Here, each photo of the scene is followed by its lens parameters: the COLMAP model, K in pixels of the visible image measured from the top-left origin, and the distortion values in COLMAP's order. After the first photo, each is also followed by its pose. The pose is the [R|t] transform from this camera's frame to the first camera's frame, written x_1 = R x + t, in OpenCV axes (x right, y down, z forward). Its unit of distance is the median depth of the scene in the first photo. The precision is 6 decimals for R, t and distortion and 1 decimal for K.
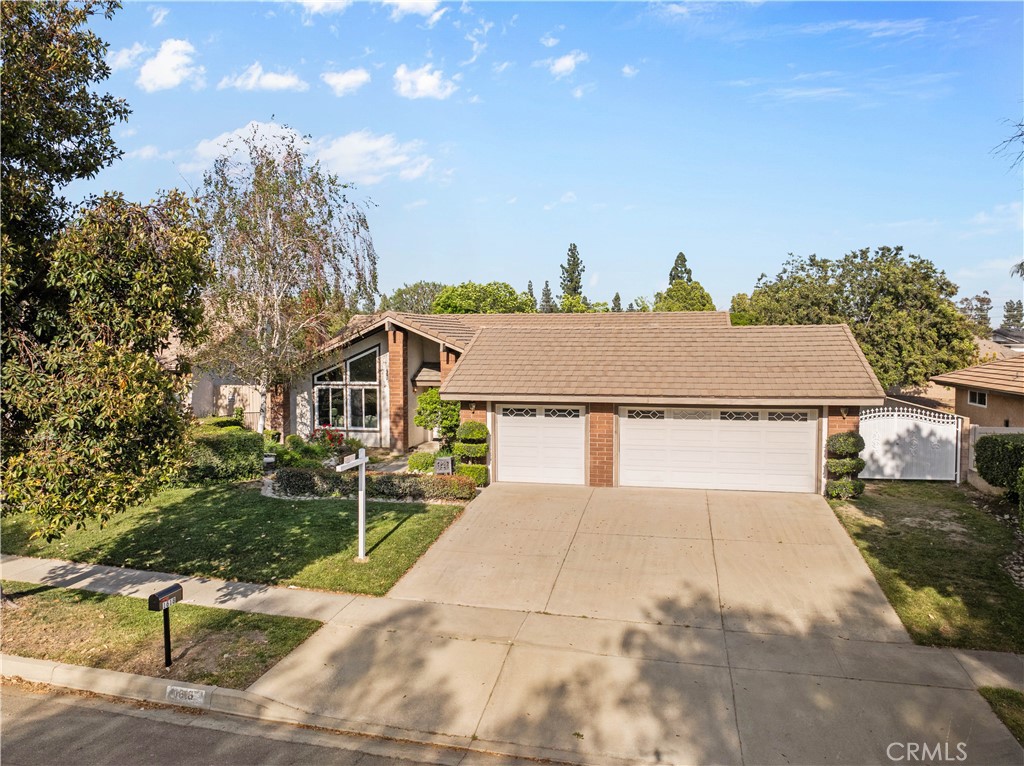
lens RADIAL K [[726.6, 0, 512.0], [0, 726.6, 383.0], [0, 0, 1]] dist [-0.036961, 0.001934]
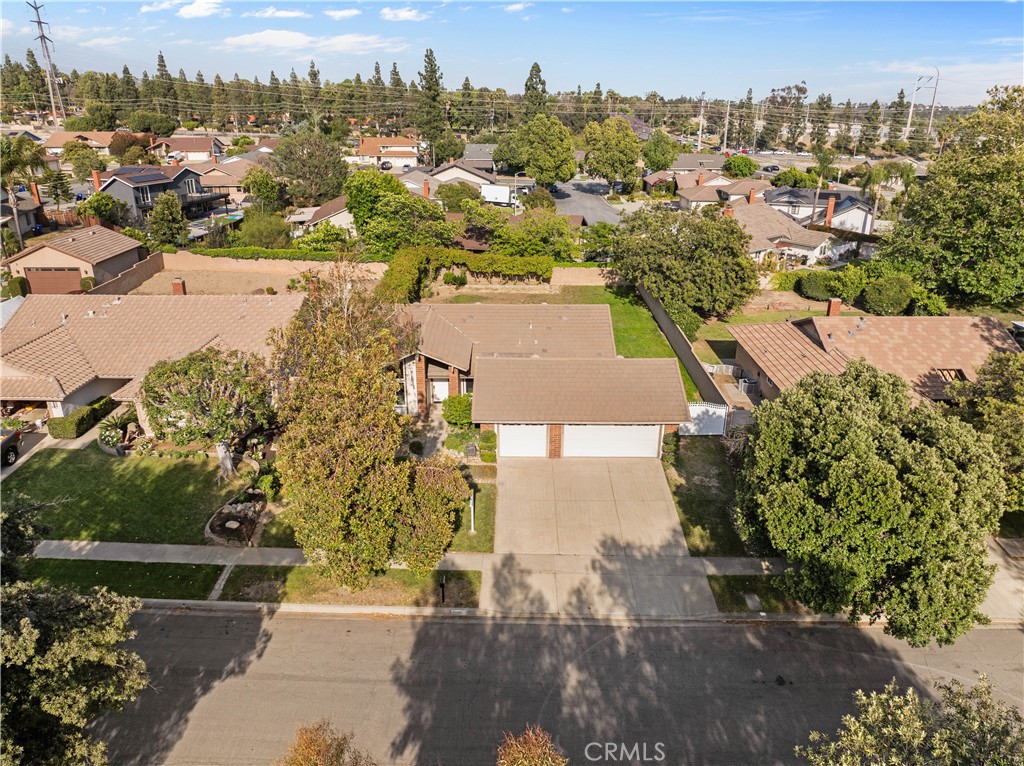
lens RADIAL K [[715.4, 0, 512.0], [0, 715.4, 383.0], [0, 0, 1]] dist [-0.041310, 0.011974]
pose [[0.976711, -0.075419, 0.200866, -0.492273], [0.007514, 0.947633, 0.319272, -0.904969], [-0.214426, -0.310327, 0.926131, -0.956682]]
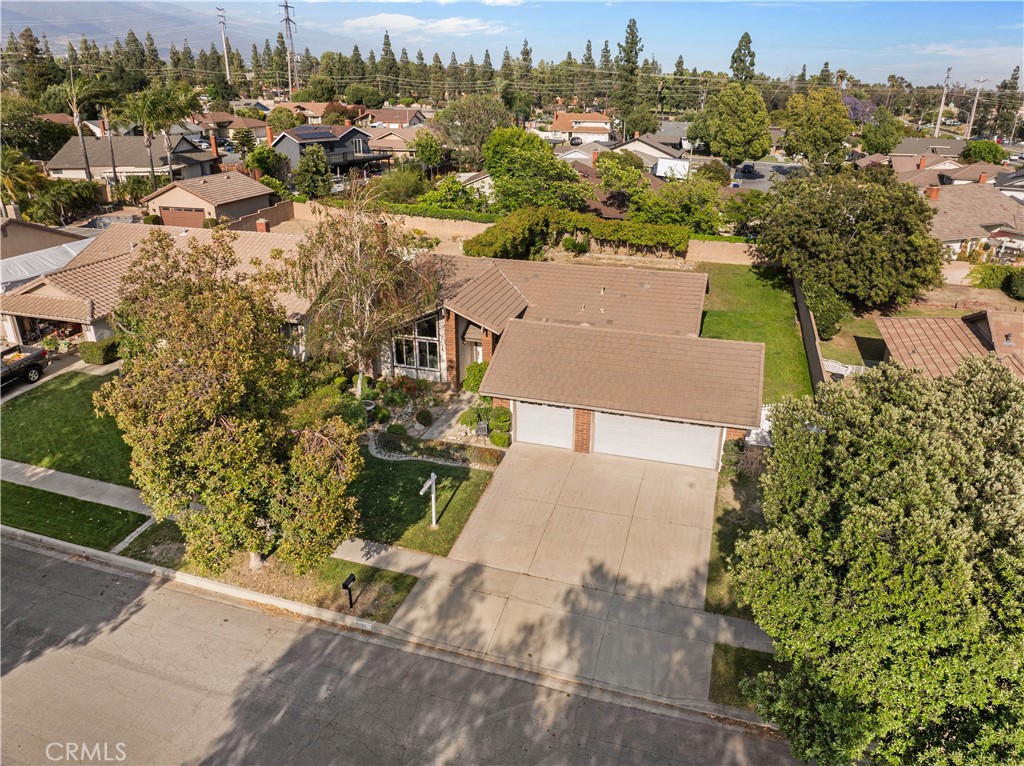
lens RADIAL K [[715.4, 0, 512.0], [0, 715.4, 383.0], [0, 0, 1]] dist [-0.041310, 0.011974]
pose [[0.997021, 0.034627, -0.068923, 0.099367], [-0.009628, 0.942453, 0.334201, -0.689166], [0.076529, -0.332542, 0.939978, -0.552840]]
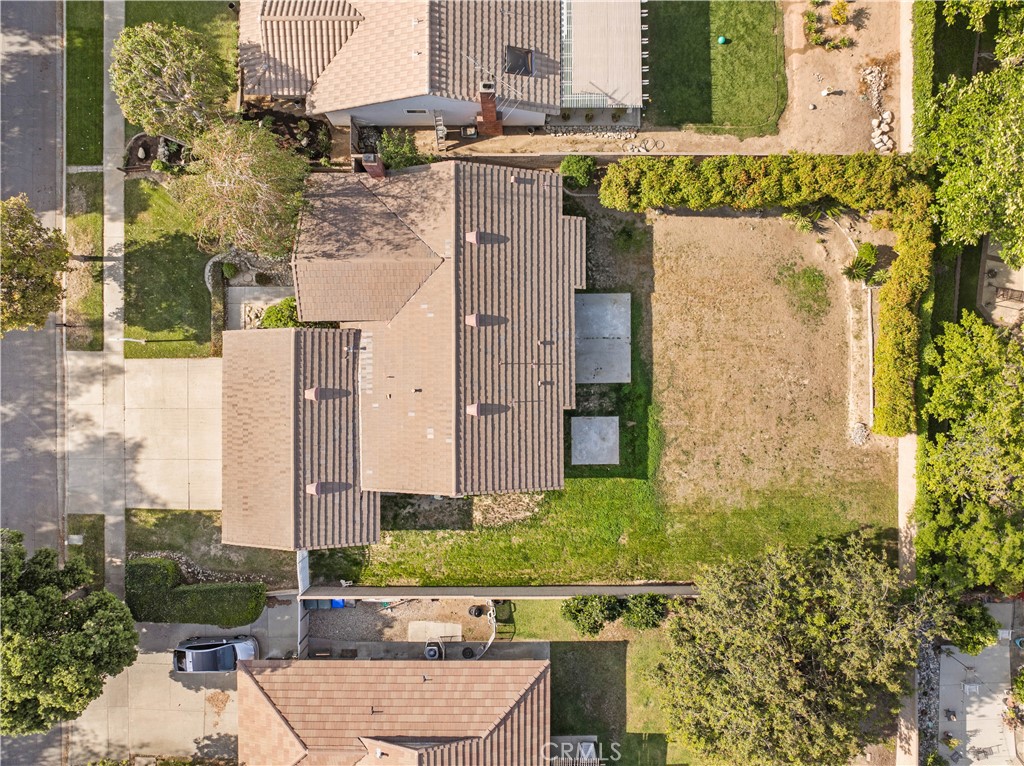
lens RADIAL K [[715.4, 0, 512.0], [0, 715.4, 383.0], [0, 0, 1]] dist [-0.041310, 0.011974]
pose [[0.228099, 0.973391, -0.021931, 0.350500], [-0.055068, 0.035386, 0.997855, -2.615238], [0.972079, -0.226402, 0.061674, 2.166941]]
